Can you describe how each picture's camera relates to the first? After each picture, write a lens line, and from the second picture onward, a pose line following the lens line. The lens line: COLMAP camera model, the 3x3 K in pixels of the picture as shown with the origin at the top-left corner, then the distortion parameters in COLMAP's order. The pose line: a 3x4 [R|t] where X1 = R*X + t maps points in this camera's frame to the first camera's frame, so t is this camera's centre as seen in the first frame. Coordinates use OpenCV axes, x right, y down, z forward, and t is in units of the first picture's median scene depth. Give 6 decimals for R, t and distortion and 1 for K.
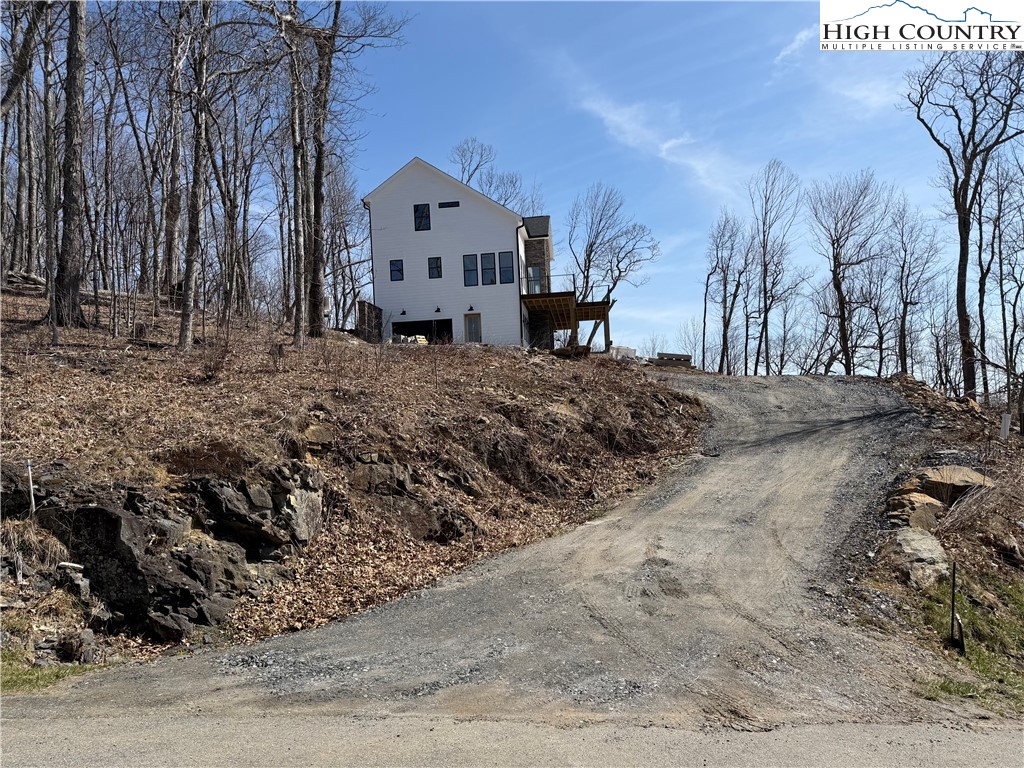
lens RADIAL K [[712.2, 0, 514.6], [0, 712.2, 384.9], [0, 0, 1]] dist [0.101371, -0.114130]
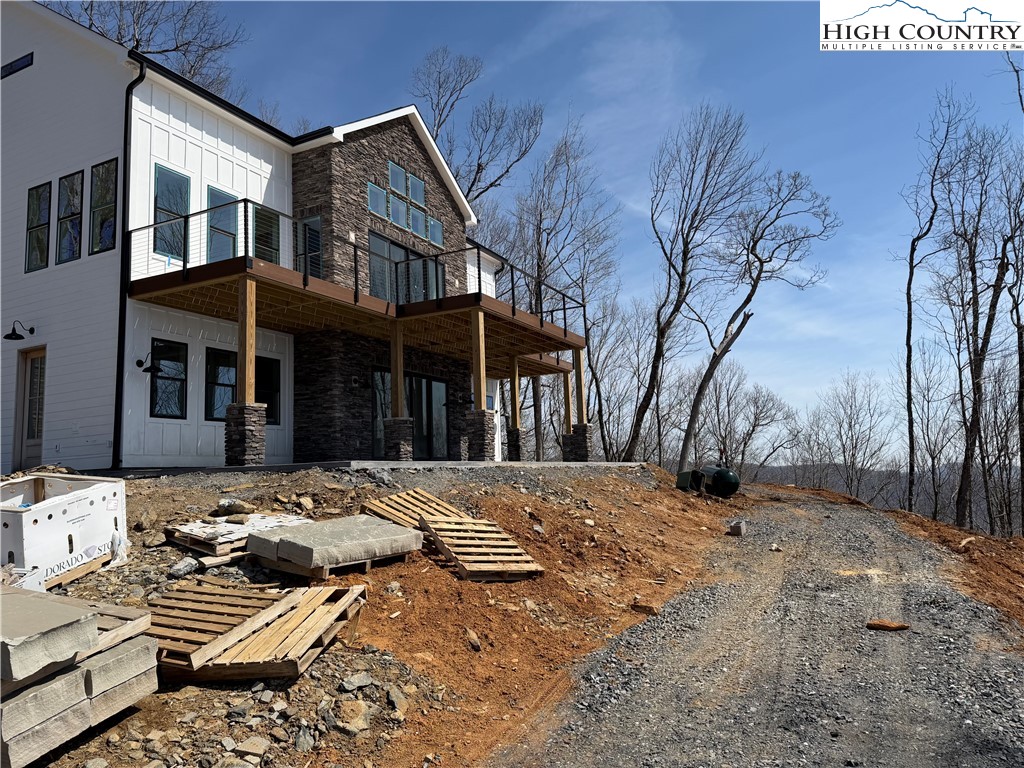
lens RADIAL K [[713.2, 0, 515.5], [0, 713.2, 386.4], [0, 0, 1]] dist [0.195520, -0.385985]
pose [[0.938010, -0.030222, -0.345289, 0.459774], [0.010626, 0.998231, -0.058504, -0.089063], [0.346446, 0.051209, 0.936671, 1.174352]]
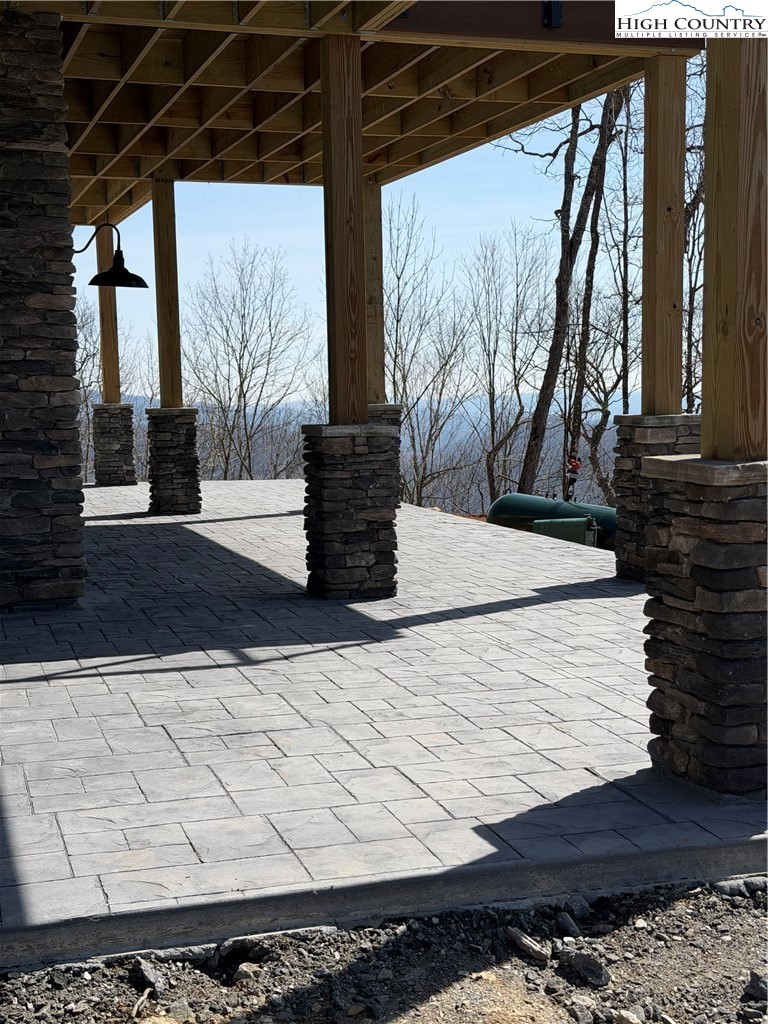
lens RADIAL K [[1426.5, 0, 384.0], [0, 1426.5, 512.0], [0, 0, 1]] dist [0.200624, -0.371143]
pose [[0.910093, -0.004664, 0.414377, 0.020456], [-0.050051, 0.991380, 0.121085, -0.119445], [-0.411370, -0.130939, 0.902014, 1.415796]]
